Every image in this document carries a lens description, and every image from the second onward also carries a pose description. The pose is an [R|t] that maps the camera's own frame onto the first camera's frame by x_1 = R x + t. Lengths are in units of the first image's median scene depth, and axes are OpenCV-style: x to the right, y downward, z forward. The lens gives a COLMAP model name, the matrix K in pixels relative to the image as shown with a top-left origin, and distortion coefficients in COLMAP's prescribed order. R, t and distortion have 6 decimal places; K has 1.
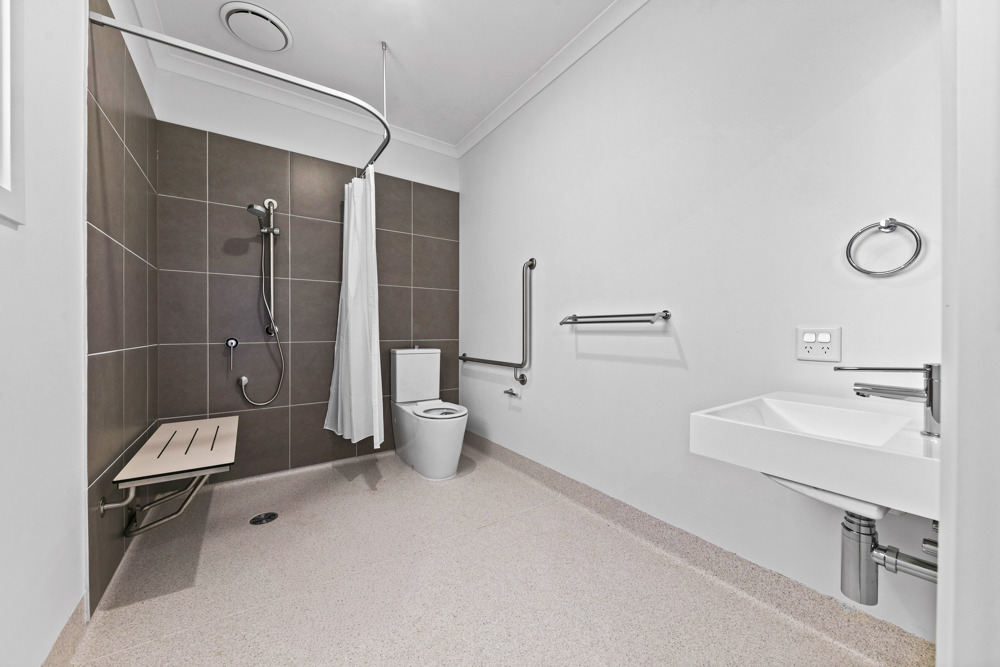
lens RADIAL K [[369.1, 0, 500.0], [0, 369.1, 333.5], [0, 0, 1]] dist [0.025019, 0.000025]
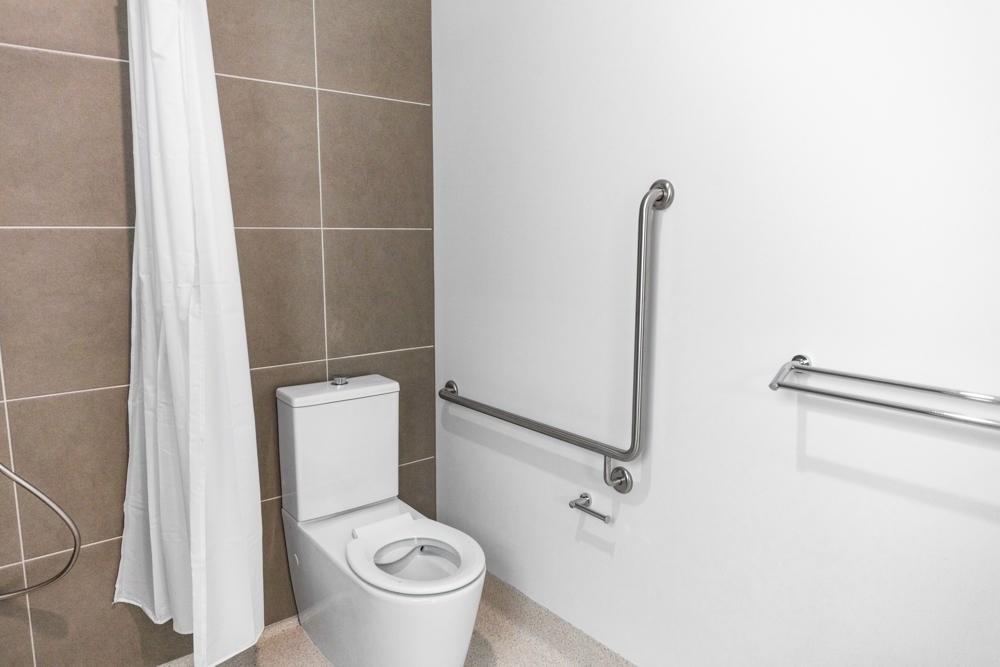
lens RADIAL K [[667.5, 0, 505.9], [0, 667.5, 329.5], [0, 0, 1]] dist [0.004194, -0.002192]
pose [[0.995757, -0.011443, 0.091306, -0.115603], [-0.001746, 0.989710, 0.143077, -0.129465], [-0.092004, -0.142630, 0.985491, 0.280920]]
